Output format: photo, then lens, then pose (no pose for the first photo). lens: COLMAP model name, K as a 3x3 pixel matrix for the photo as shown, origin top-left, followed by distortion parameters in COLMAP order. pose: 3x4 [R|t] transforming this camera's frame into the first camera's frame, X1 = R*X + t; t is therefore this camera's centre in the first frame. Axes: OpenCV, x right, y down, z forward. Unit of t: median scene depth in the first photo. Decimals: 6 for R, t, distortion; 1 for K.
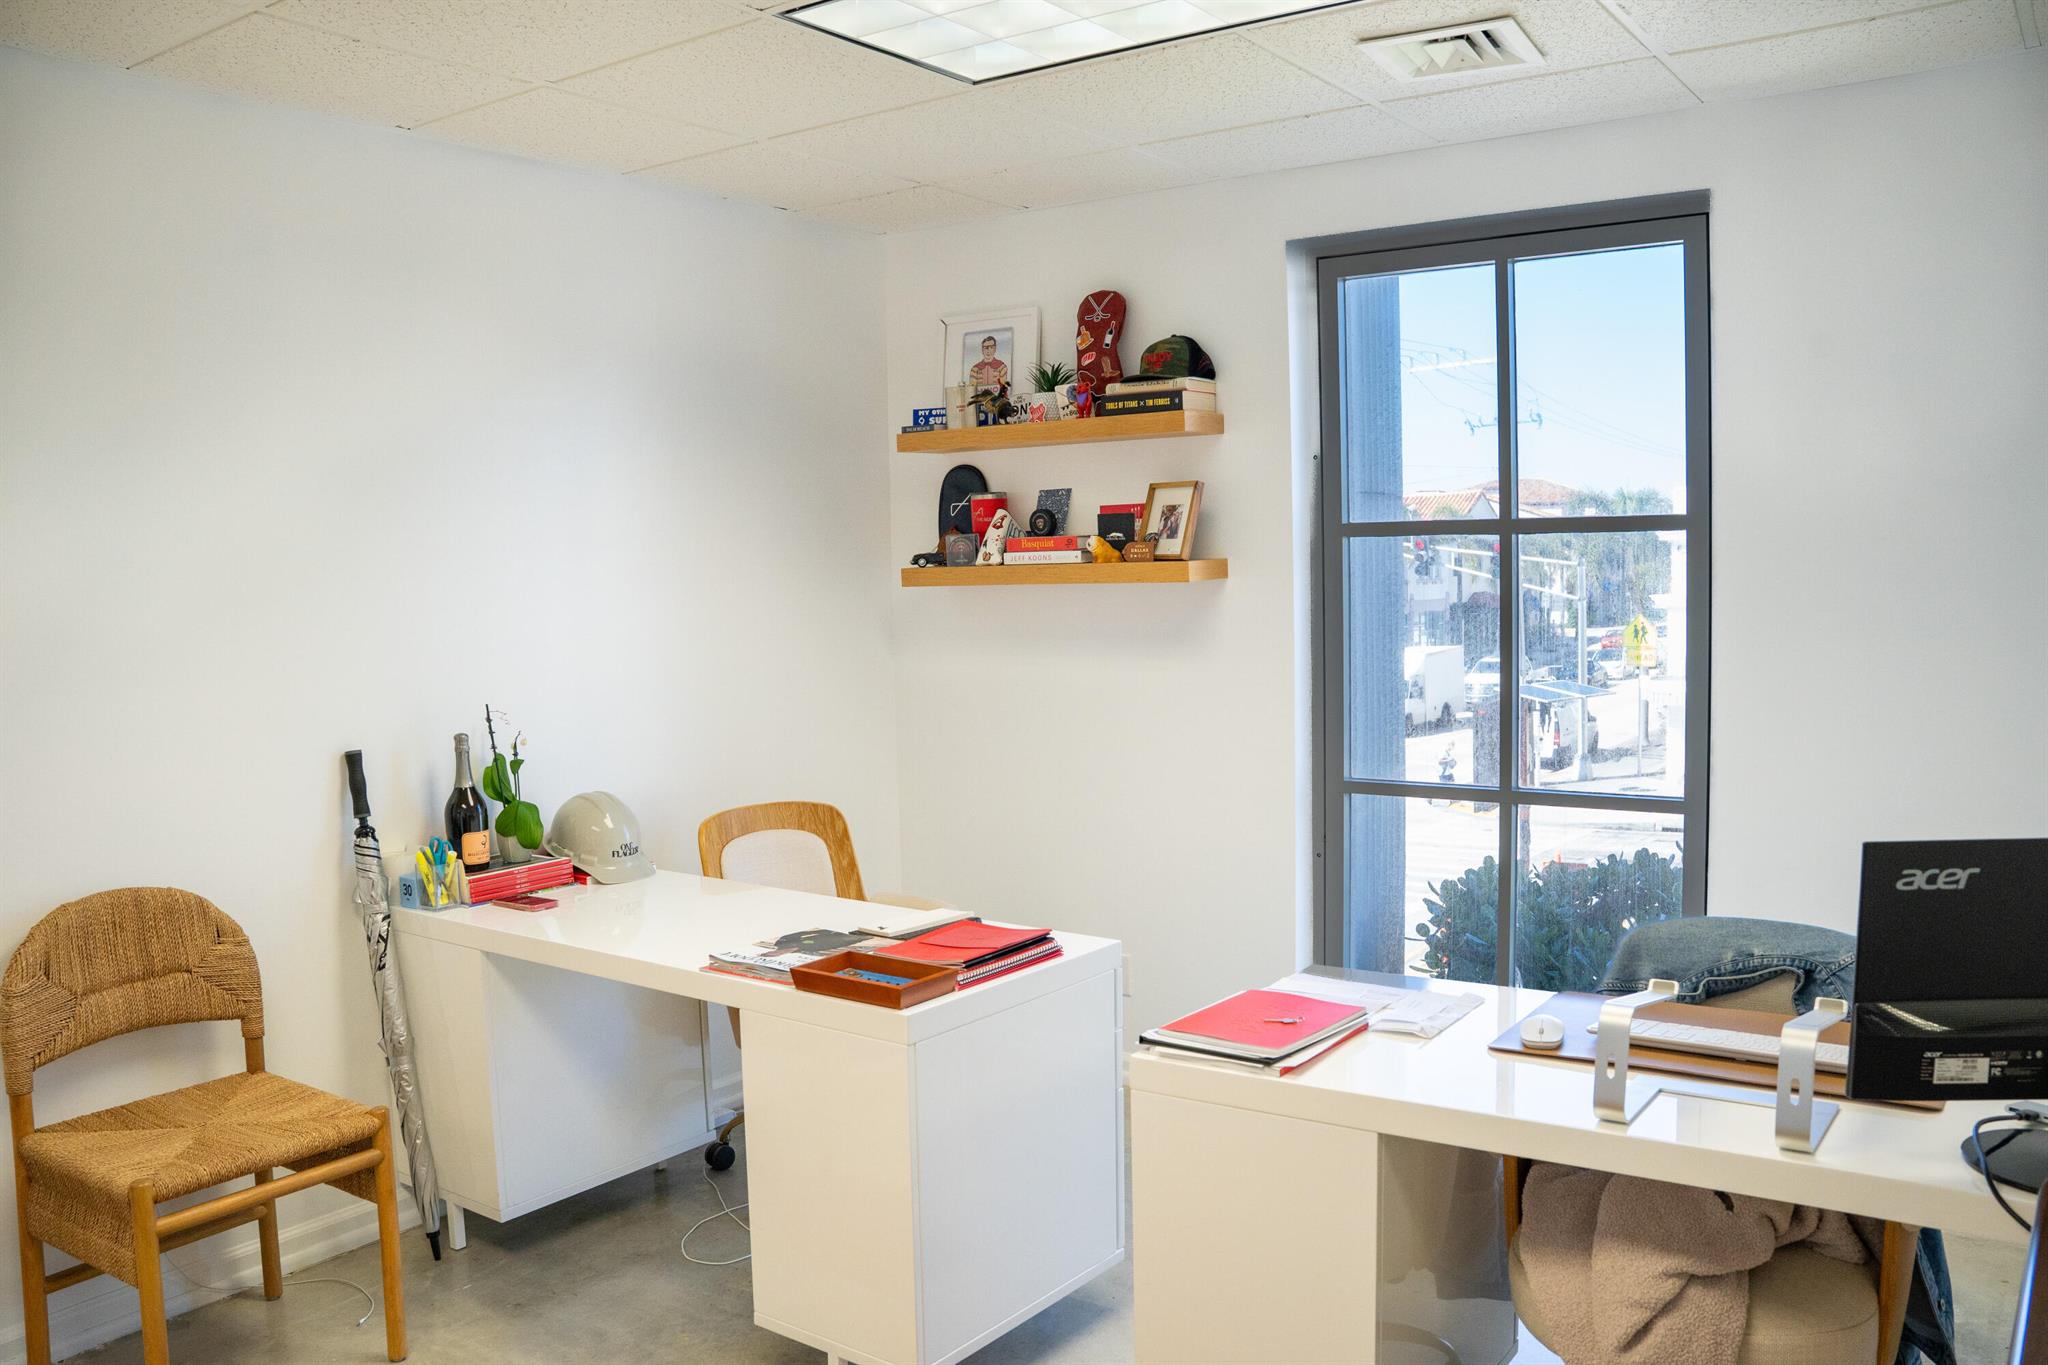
lens RADIAL K [[1657.4, 0, 1020.3], [0, 1657.4, 670.4], [0, 0, 1]] dist [-0.199540, 0.183403]
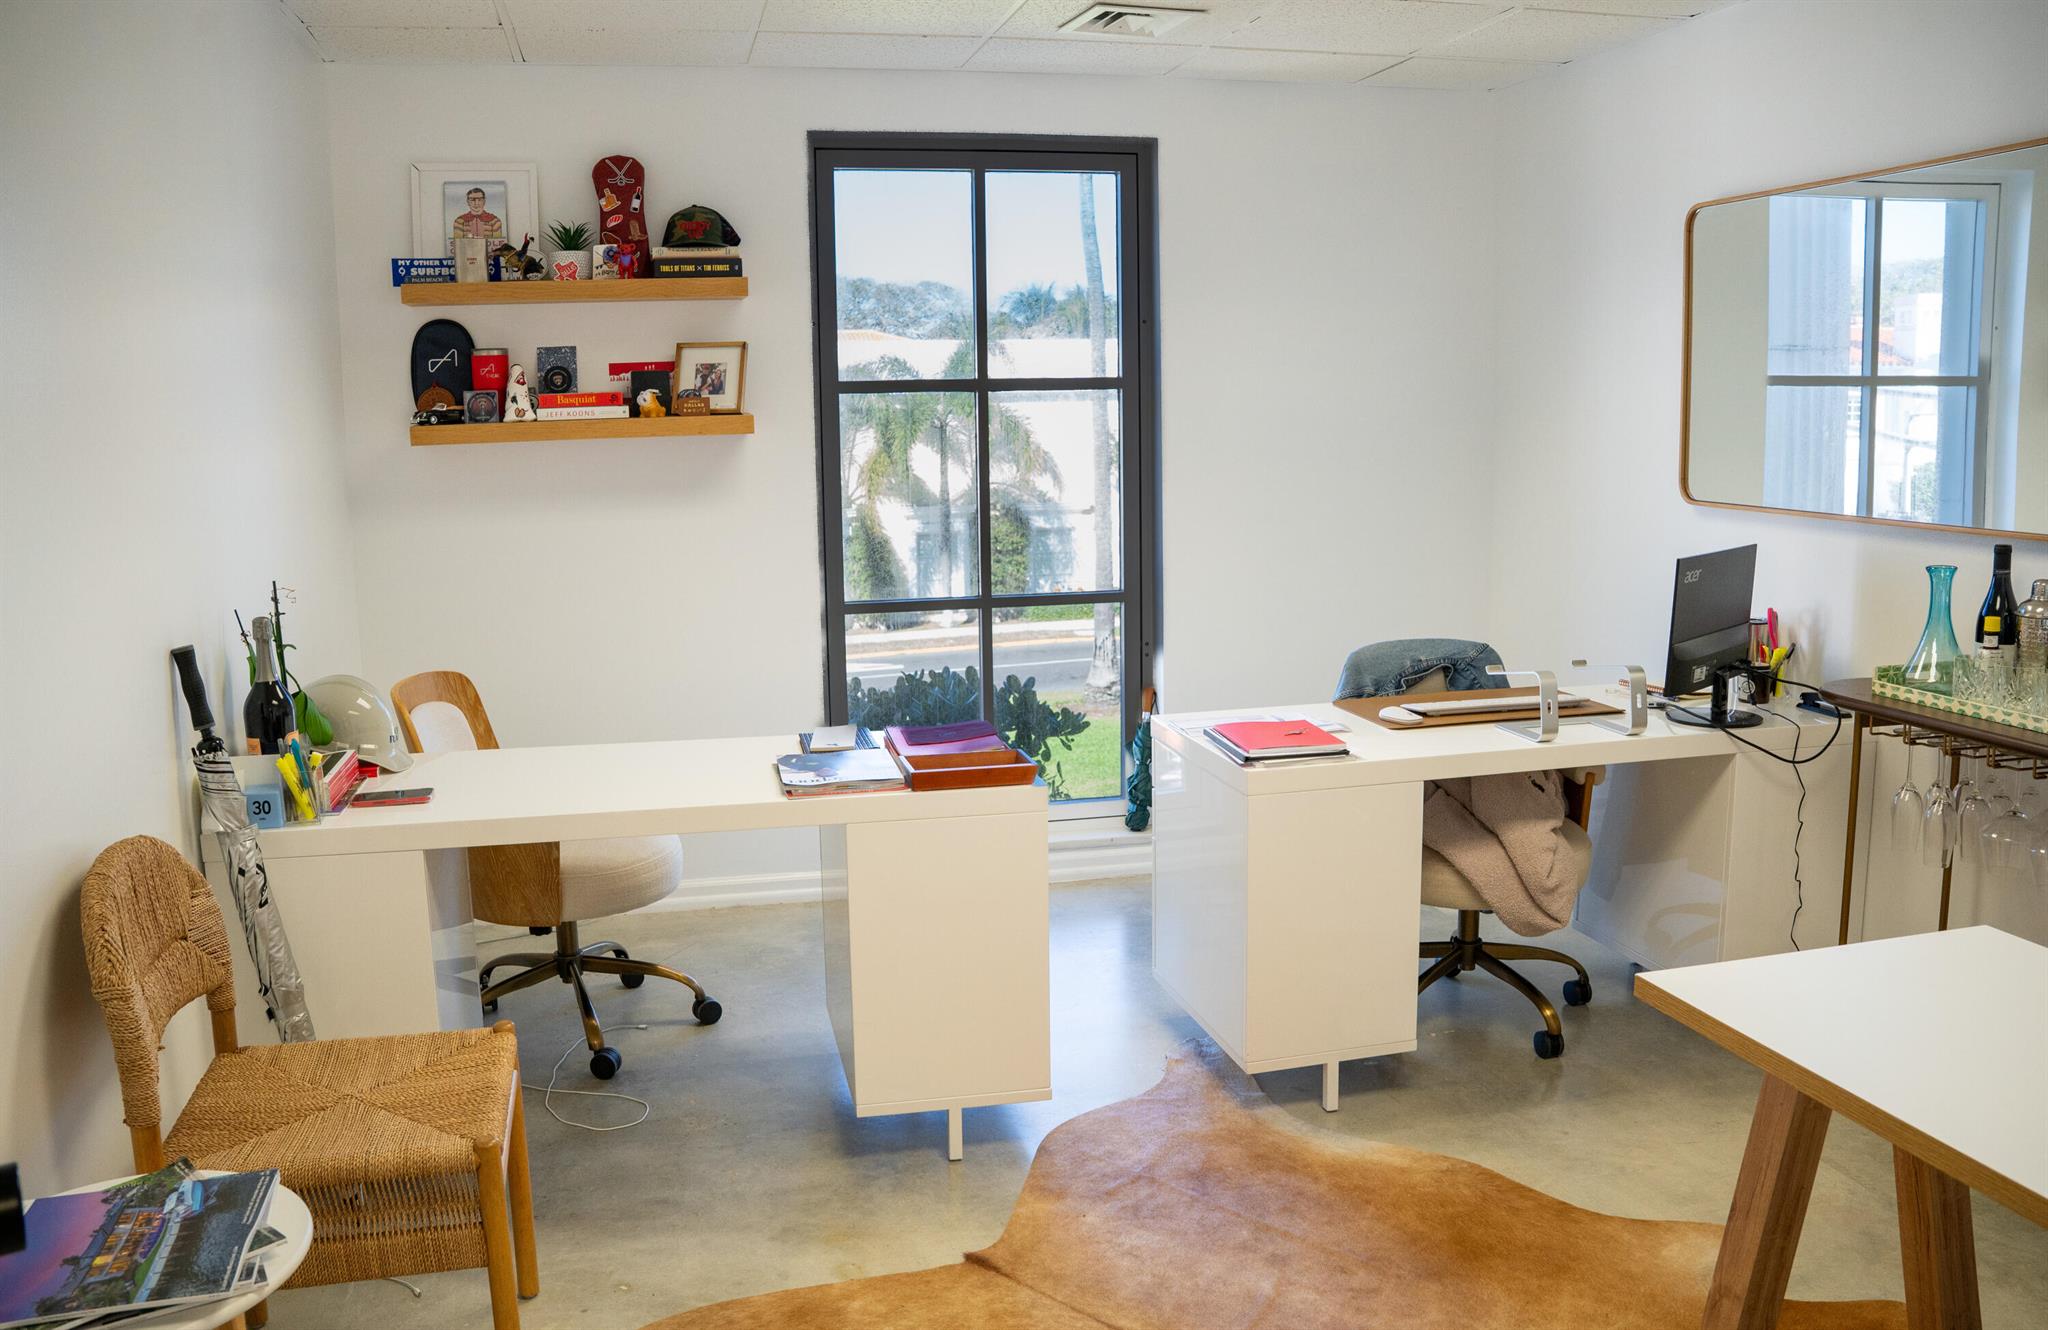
lens RADIAL K [[1637.0, 0, 1022.4], [0, 1637.0, 644.0], [0, 0, 1]] dist [-0.132622, 0.002496]
pose [[0.652084, -0.100084, 0.751512, -0.585849], [0.055157, 0.994884, 0.084637, 0.004341], [-0.756138, -0.013740, 0.654268, 0.140763]]
